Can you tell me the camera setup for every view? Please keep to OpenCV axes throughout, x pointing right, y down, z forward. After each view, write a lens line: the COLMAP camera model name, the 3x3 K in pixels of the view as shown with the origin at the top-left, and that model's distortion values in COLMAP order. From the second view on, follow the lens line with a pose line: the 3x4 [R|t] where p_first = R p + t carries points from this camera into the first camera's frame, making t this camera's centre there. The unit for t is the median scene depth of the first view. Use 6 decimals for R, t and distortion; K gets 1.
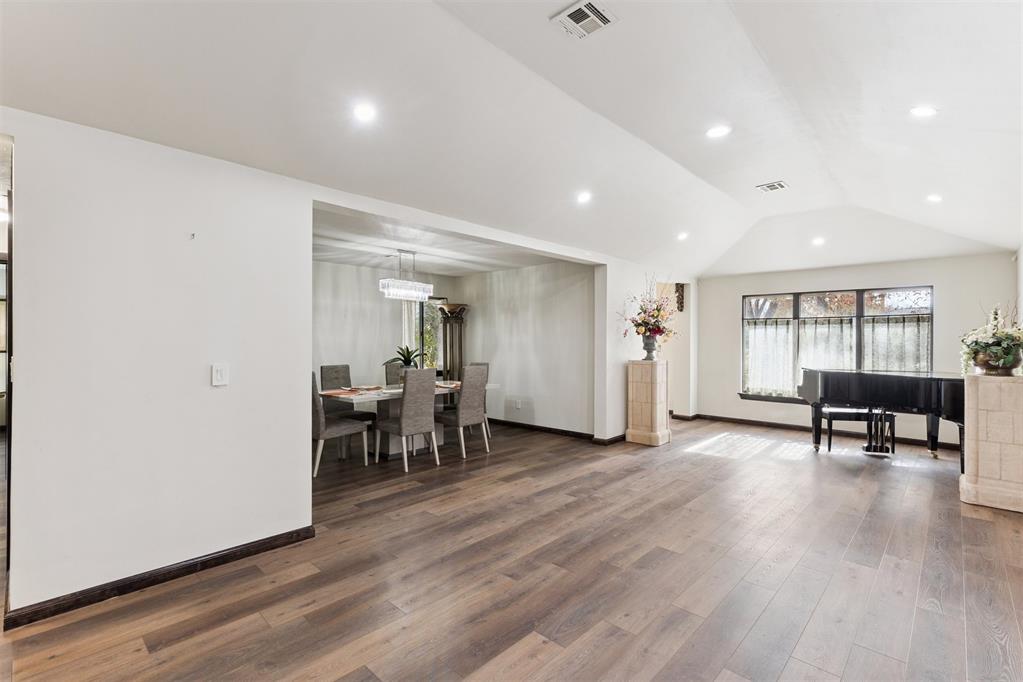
lens RADIAL K [[471.9, 0, 504.5], [0, 471.9, 337.9], [0, 0, 1]] dist [0.008180, -0.001469]
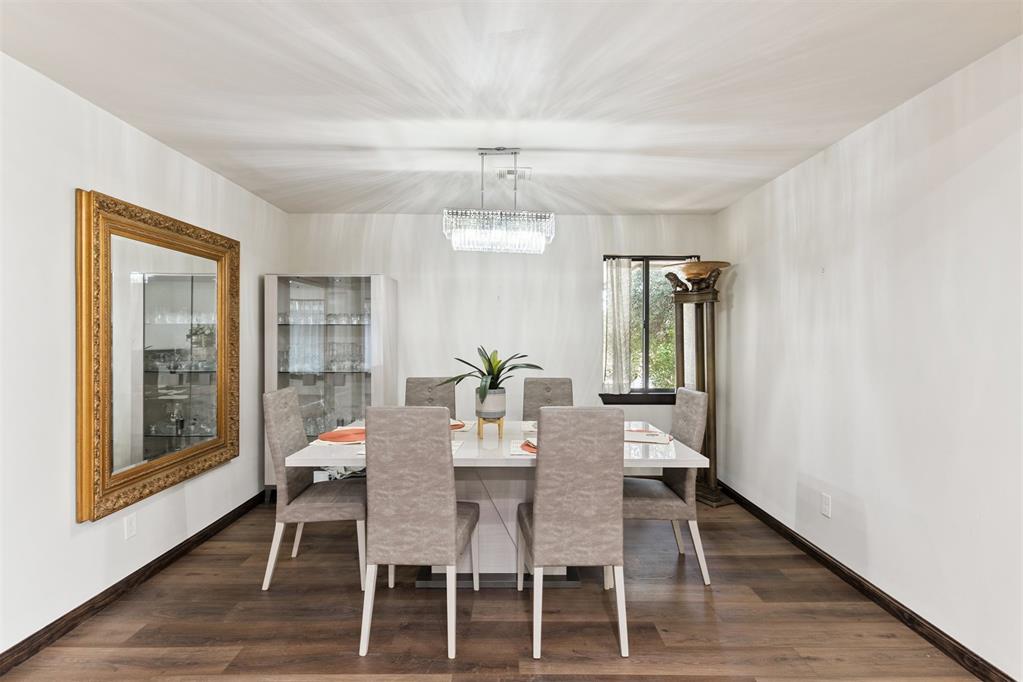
lens RADIAL K [[471.9, 0, 520.0], [0, 471.9, 344.8], [0, 0, 1]] dist [0.008180, -0.001469]
pose [[0.703539, 0.021367, -0.710335, 0.150906], [-0.000181, 0.999553, 0.029887, -0.001459], [0.710656, -0.020898, 0.703229, 0.660943]]
